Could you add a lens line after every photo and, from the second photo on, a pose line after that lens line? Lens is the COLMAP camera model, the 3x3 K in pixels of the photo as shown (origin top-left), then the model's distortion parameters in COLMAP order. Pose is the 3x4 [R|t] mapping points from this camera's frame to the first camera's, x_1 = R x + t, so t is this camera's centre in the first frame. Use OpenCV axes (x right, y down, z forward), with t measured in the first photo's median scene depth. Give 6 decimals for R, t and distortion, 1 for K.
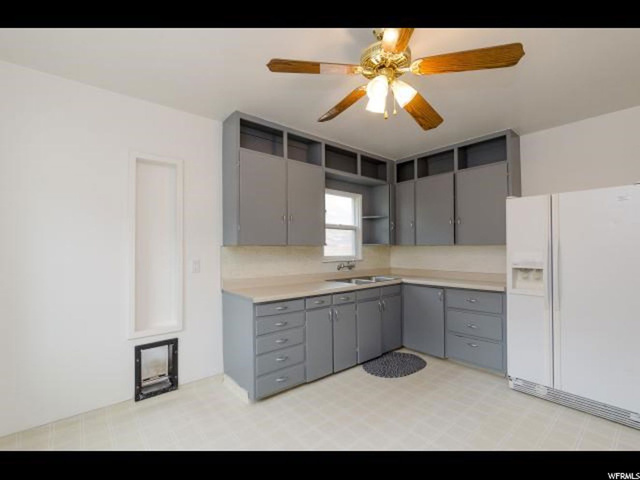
lens RADIAL K [[283.8, 0, 317.3], [0, 283.8, 241.8], [0, 0, 1]] dist [-0.000528, -0.000066]
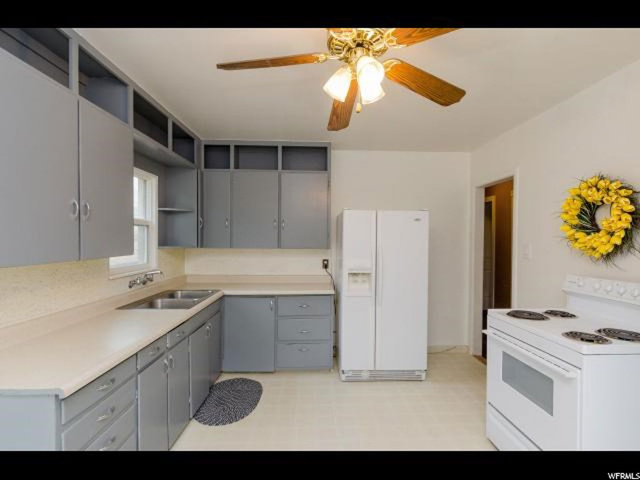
lens RADIAL K [[311.6, 0, 320.2], [0, 311.6, 242.9], [0, 0, 1]] dist [0.001145, 0.000083]
pose [[0.621833, -0.004638, 0.783136, -0.268887], [-0.026768, 0.999272, 0.027173, -0.045126], [-0.782693, -0.037860, 0.621256, 0.271844]]
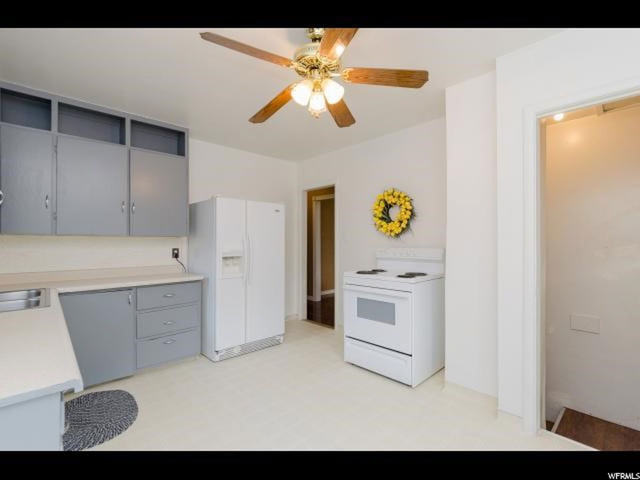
lens RADIAL K [[298.7, 0, 320.0], [0, 298.7, 240.0], [0, 0, 1]] dist [-0.000718, -0.000212]
pose [[-0.053271, 0.008783, 0.998541, -0.457015], [-0.026637, 0.999593, -0.010213, 0.019638], [-0.998225, -0.027142, -0.053015, 0.539696]]
